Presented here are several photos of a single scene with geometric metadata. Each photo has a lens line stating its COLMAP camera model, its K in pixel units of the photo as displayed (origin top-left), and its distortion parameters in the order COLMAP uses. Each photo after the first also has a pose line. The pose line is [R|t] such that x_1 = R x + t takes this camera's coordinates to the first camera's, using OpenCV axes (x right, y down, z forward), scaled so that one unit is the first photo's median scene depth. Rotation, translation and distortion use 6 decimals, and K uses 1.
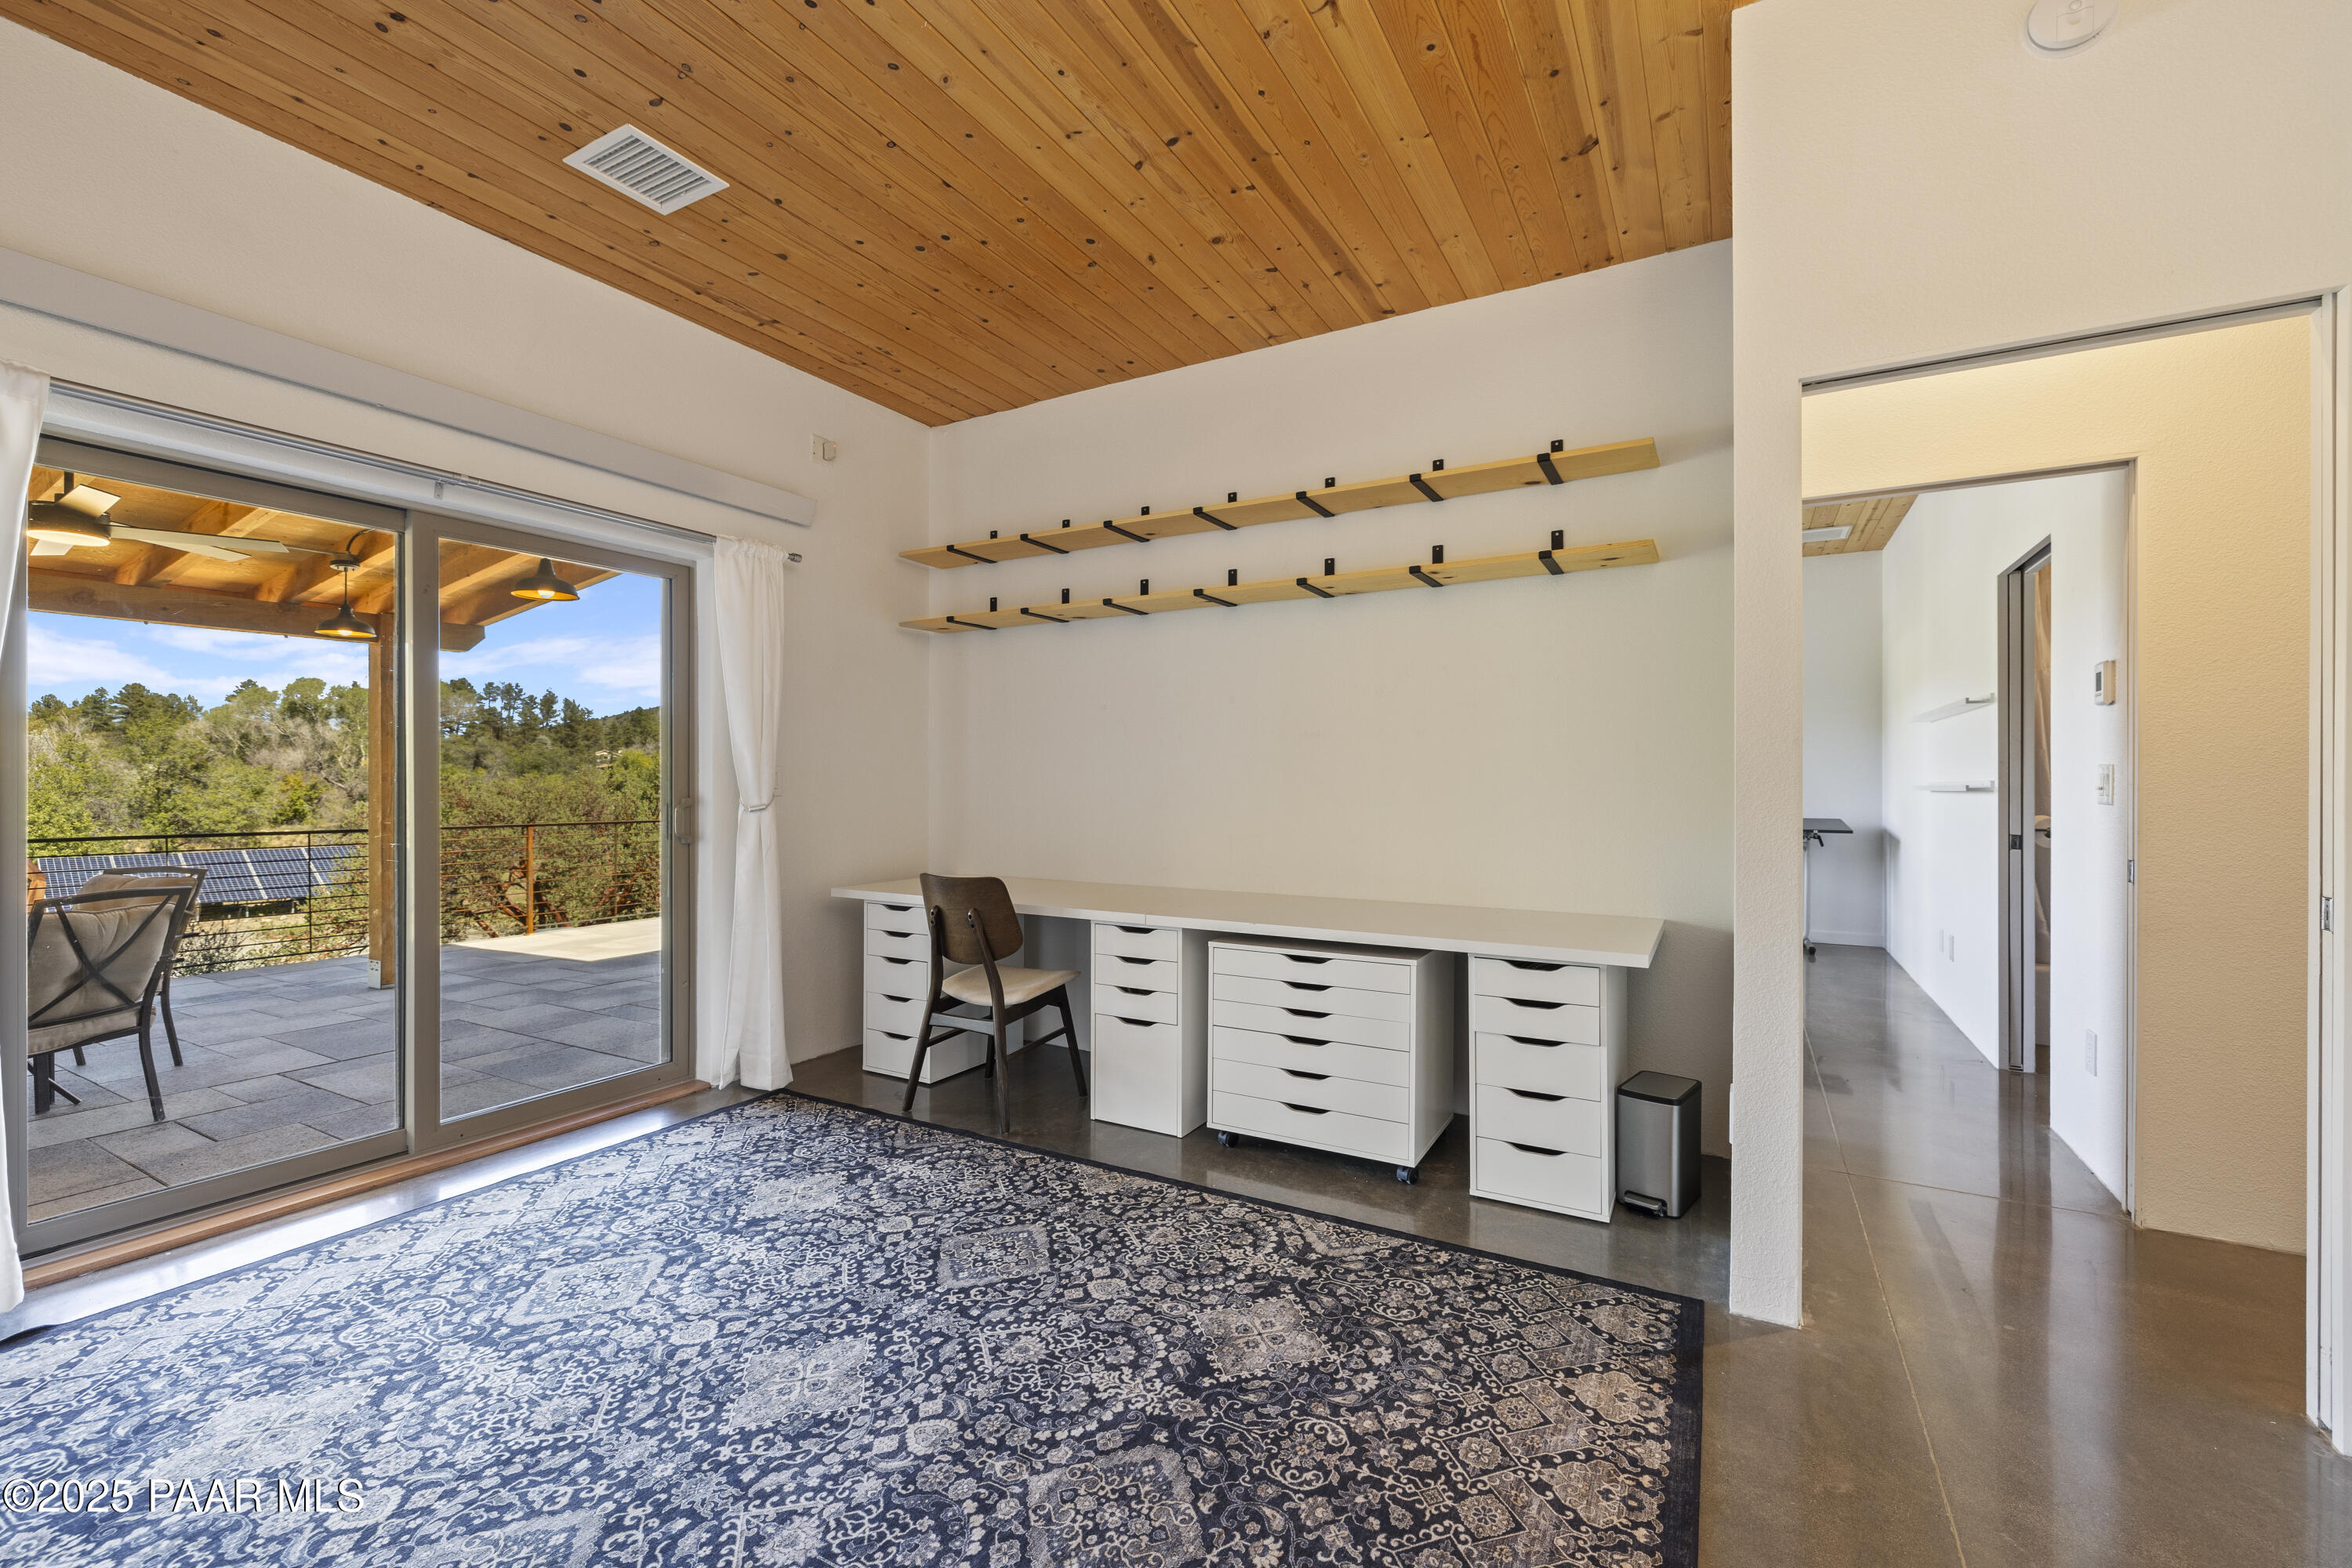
lens RADIAL K [[980.7, 0, 1172.6], [0, 980.7, 787.9], [0, 0, 1]] dist [-0.000965, -0.000773]
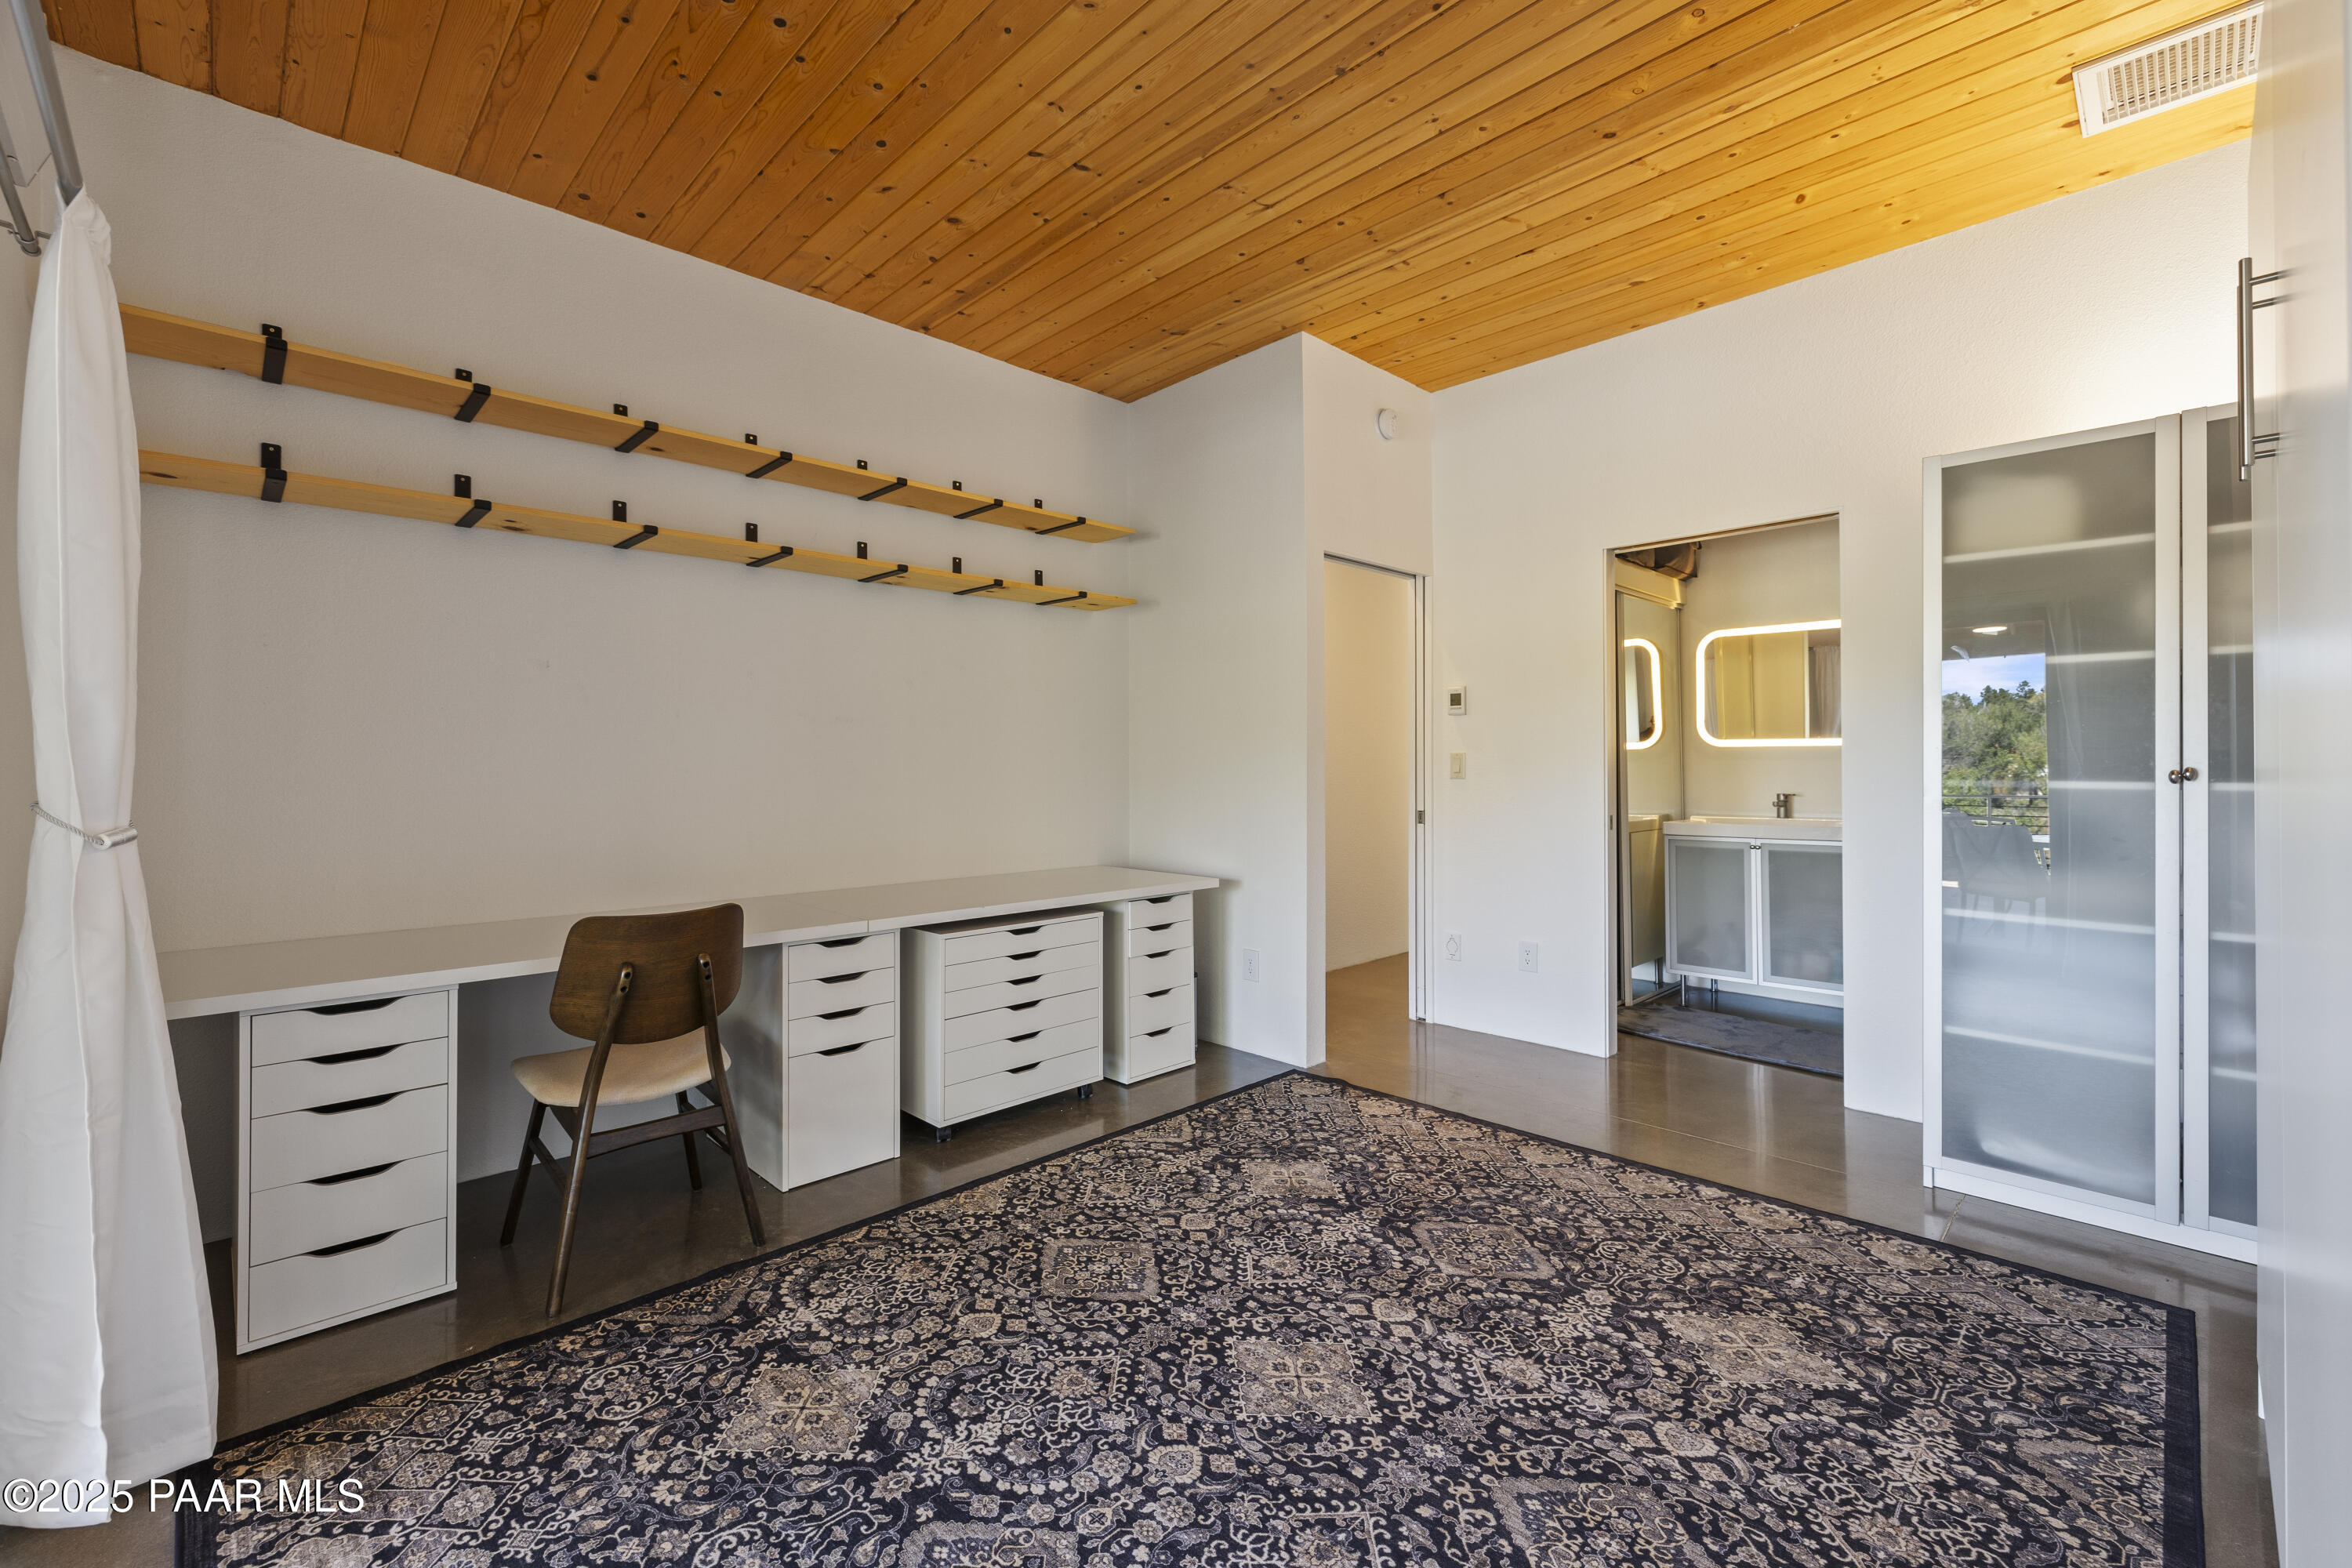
lens RADIAL K [[980.7, 0, 1162.0], [0, 980.7, 766.0], [0, 0, 1]] dist [-0.000965, -0.000773]
pose [[0.281398, -0.002388, 0.959588, -1.063766], [0.007495, 0.999972, 0.000290, -0.010833], [-0.959562, 0.007110, 0.281408, 0.662898]]
